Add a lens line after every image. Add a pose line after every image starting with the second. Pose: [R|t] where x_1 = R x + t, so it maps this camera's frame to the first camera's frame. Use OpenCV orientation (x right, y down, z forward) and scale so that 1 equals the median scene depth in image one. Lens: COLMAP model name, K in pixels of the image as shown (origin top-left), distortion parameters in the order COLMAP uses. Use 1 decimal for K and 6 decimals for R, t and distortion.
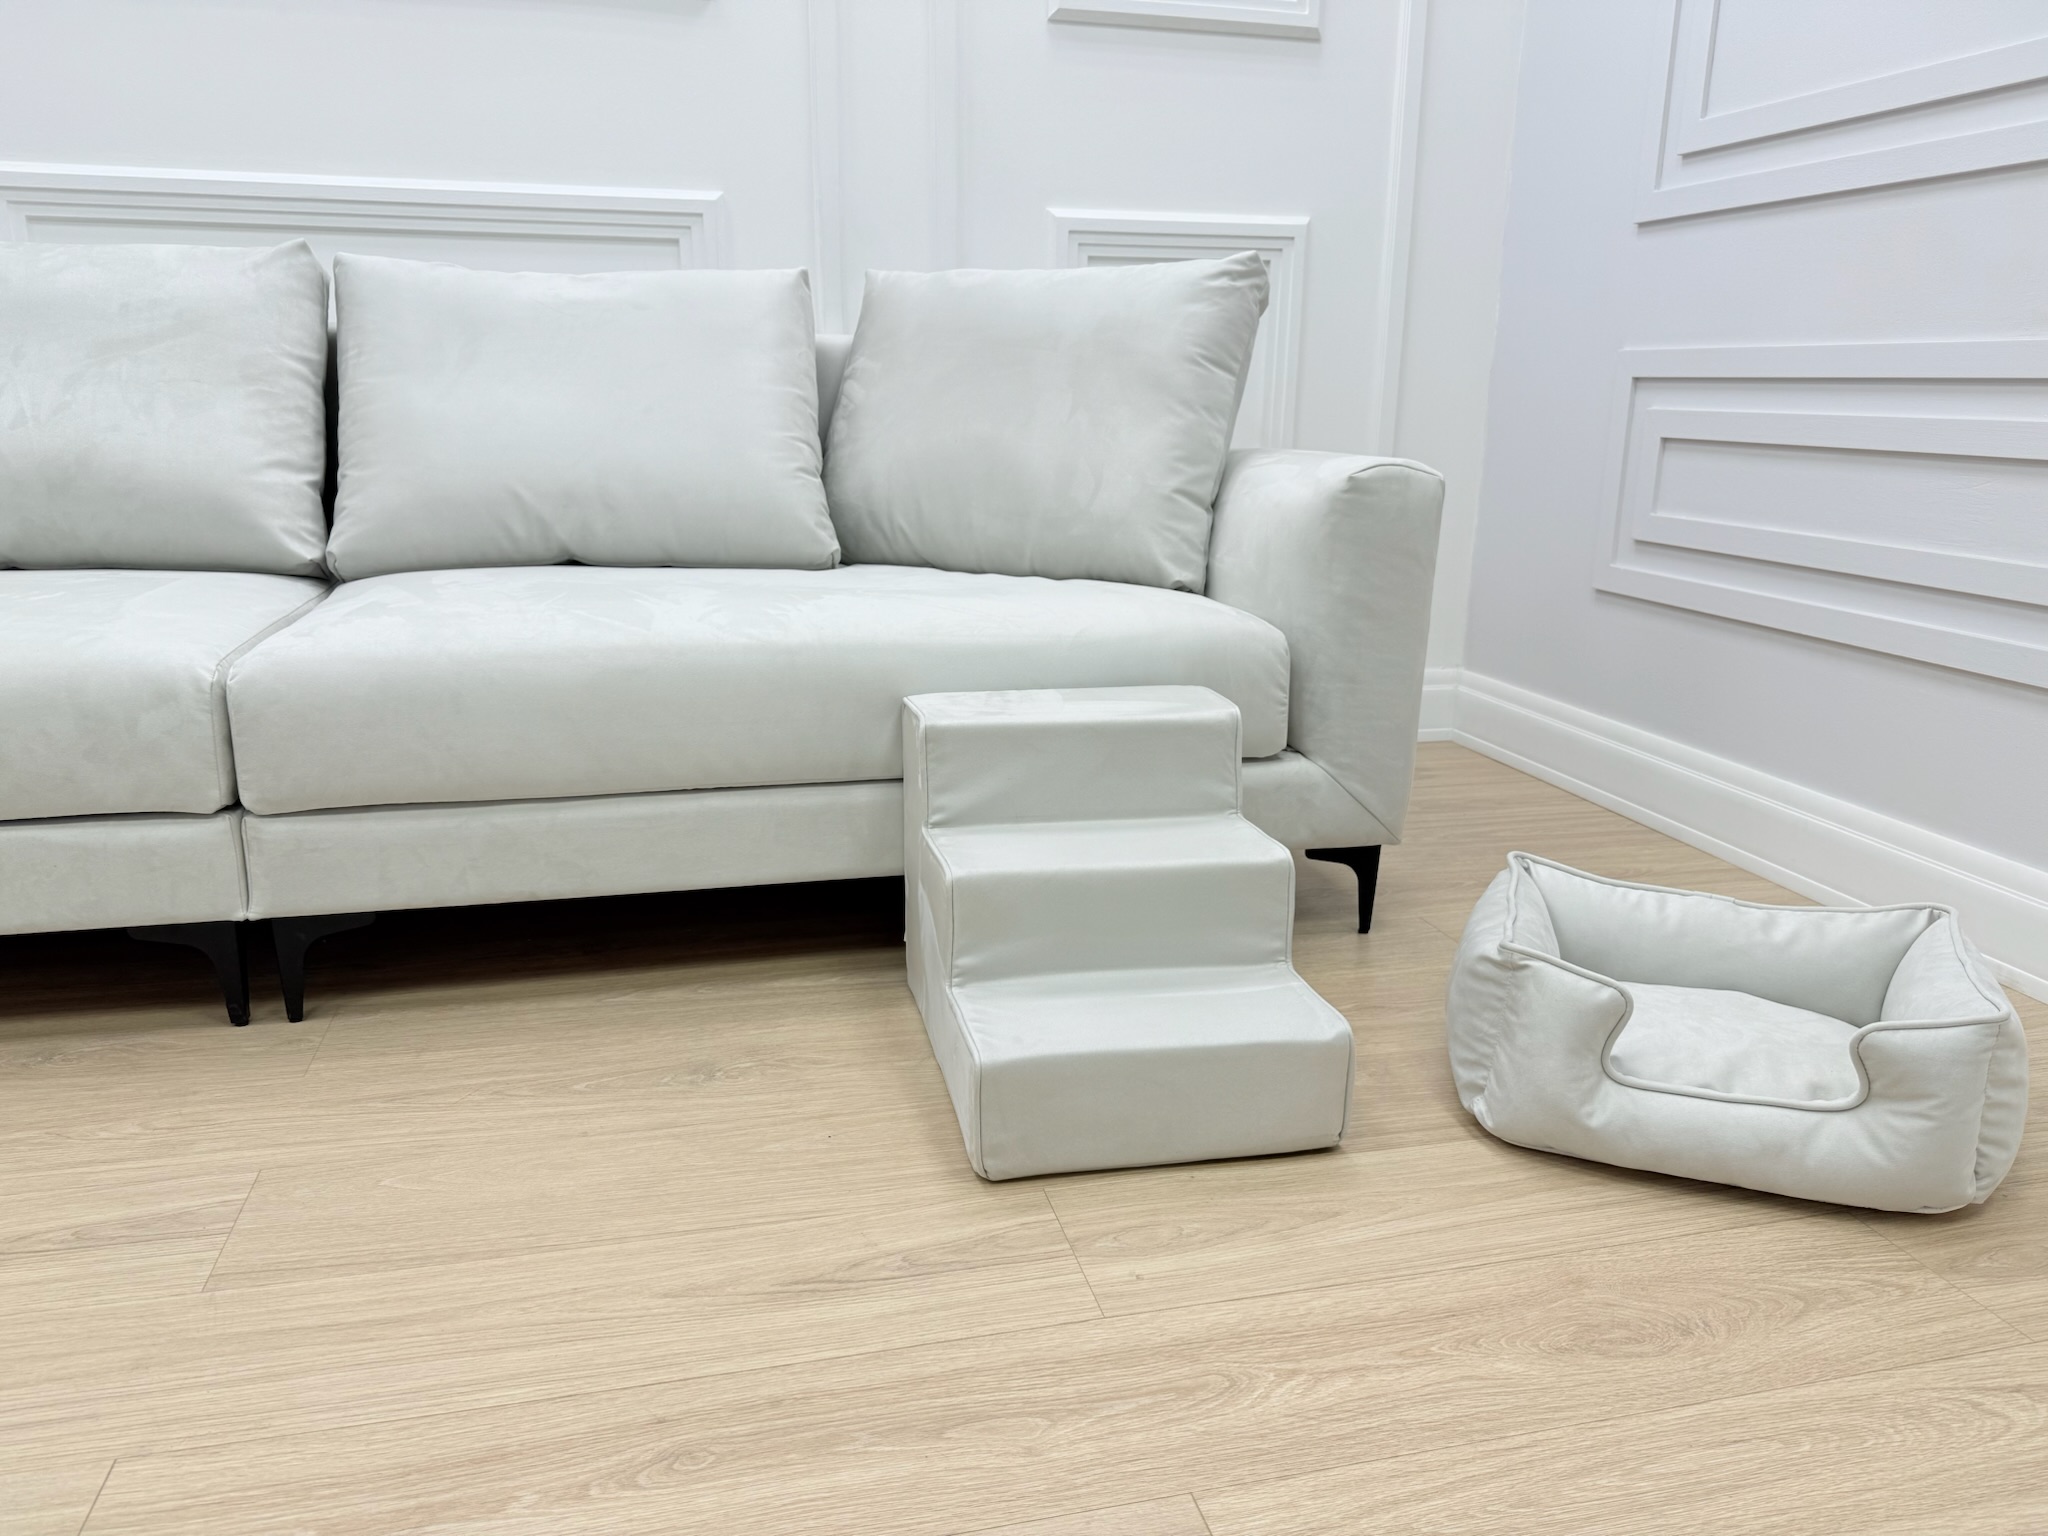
lens RADIAL K [[1487.6, 0, 1024.0], [0, 1487.6, 768.0], [0, 0, 1]] dist [0.004420, -0.001538]
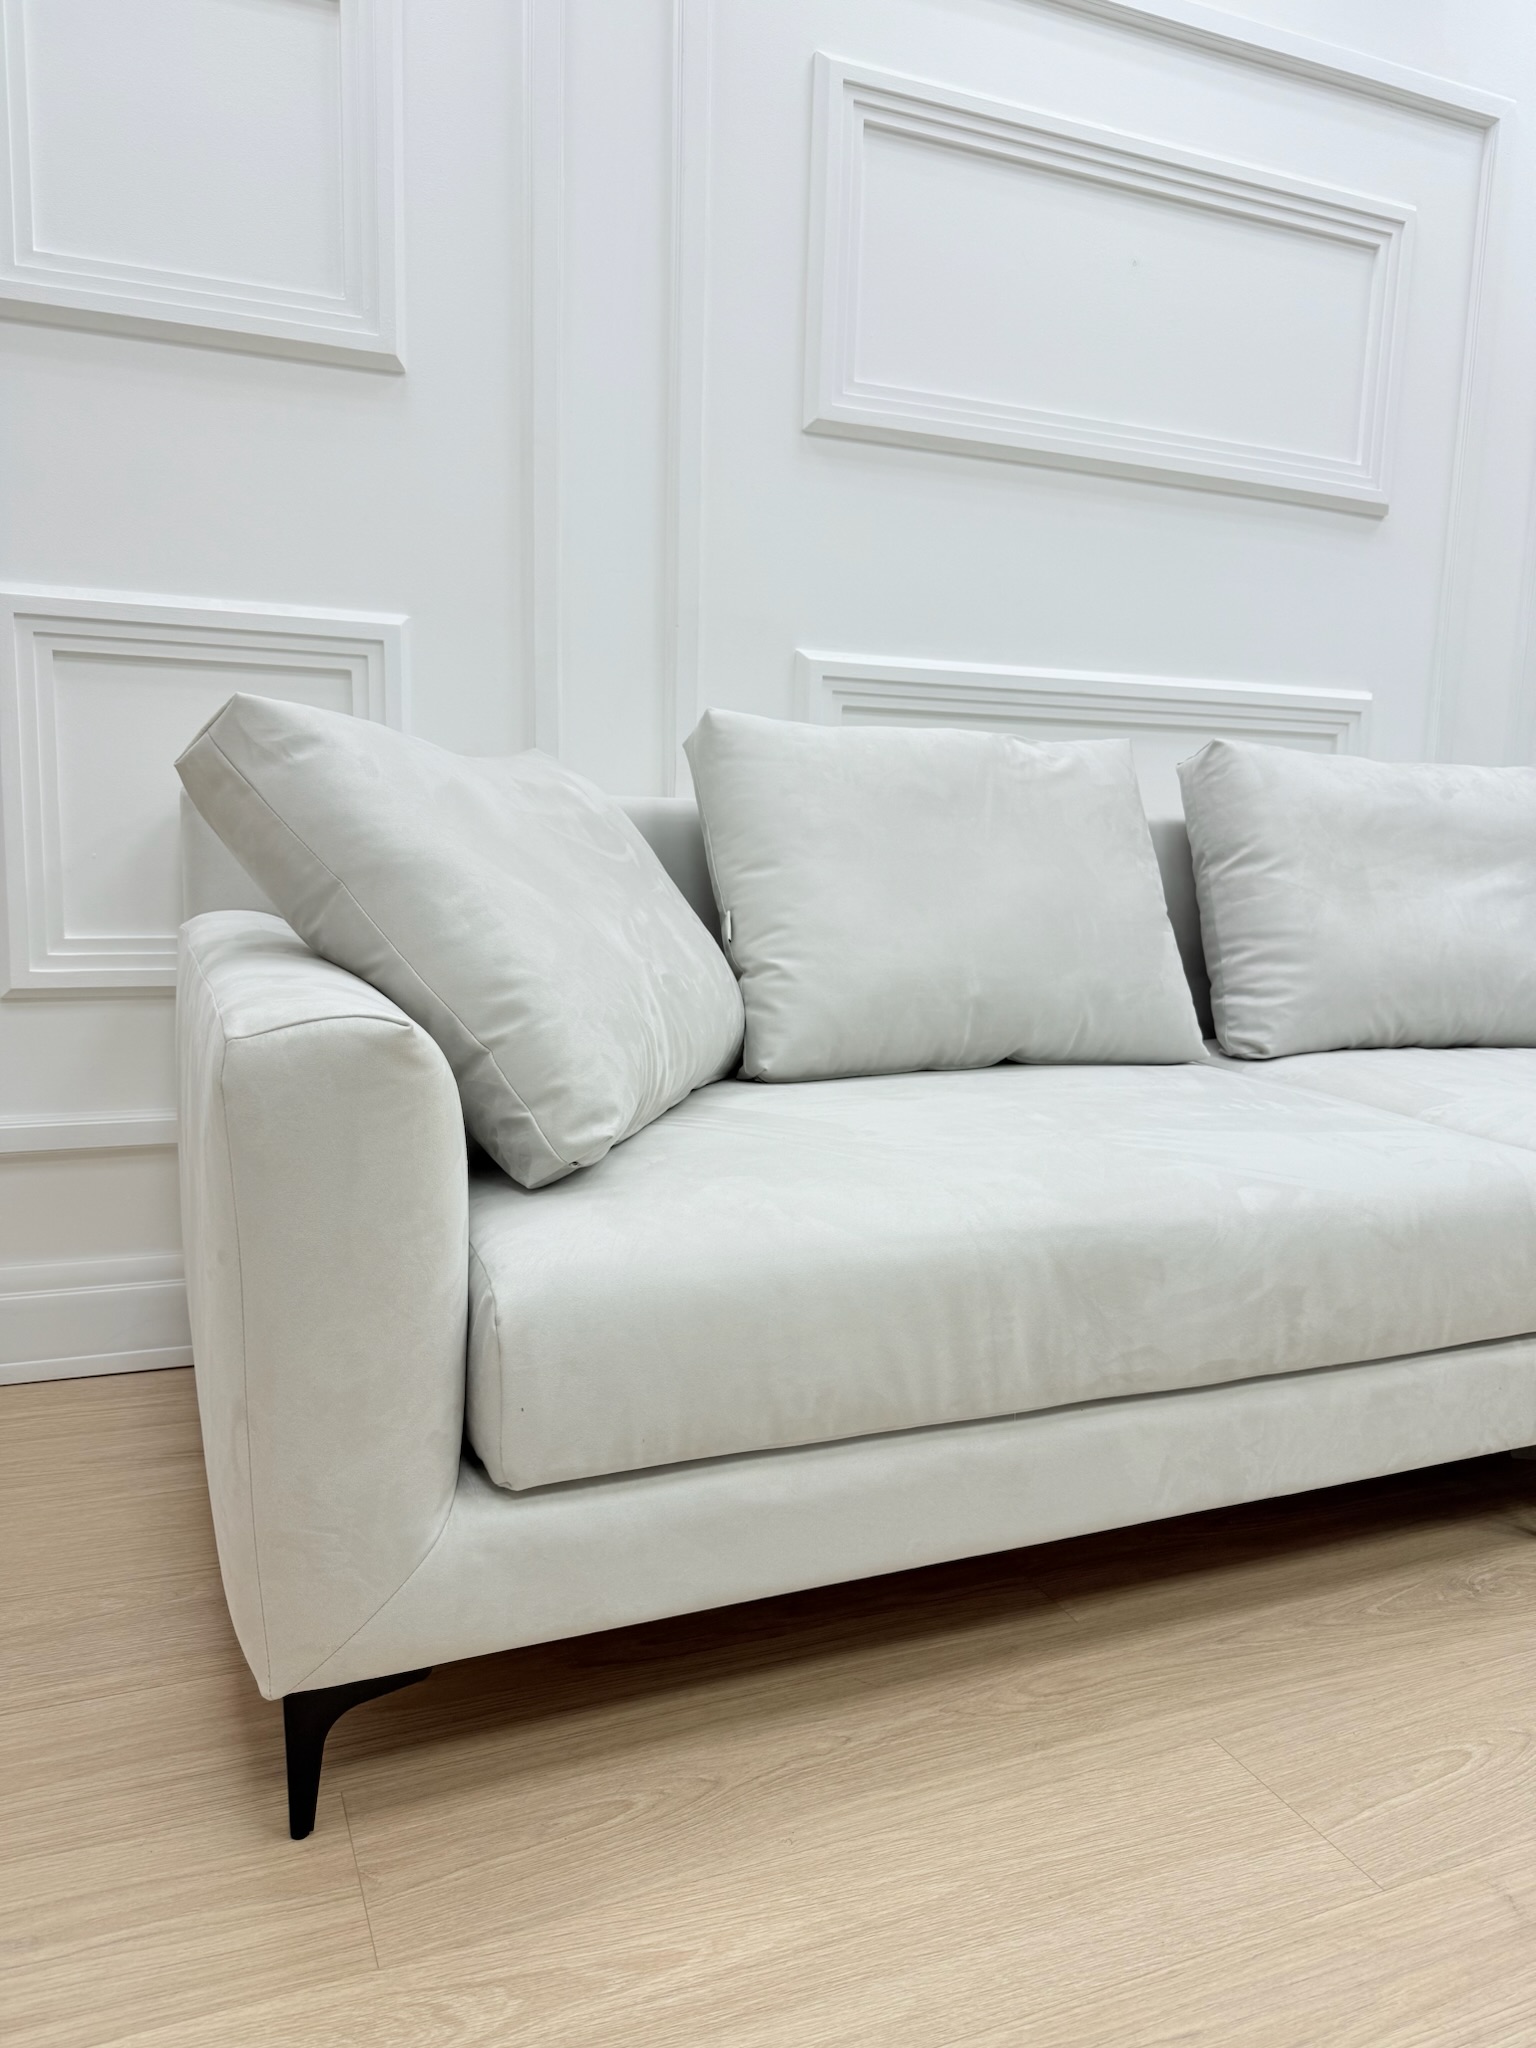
lens RADIAL K [[1487.6, 0, 768.0], [0, 1487.6, 1024.0], [0, 0, 1]] dist [0.004420, -0.001538]
pose [[0.985798, -0.008348, 0.167725, -0.847017], [0.026740, 0.993824, -0.107702, -0.052156], [-0.165790, 0.110657, 0.979933, 0.060419]]
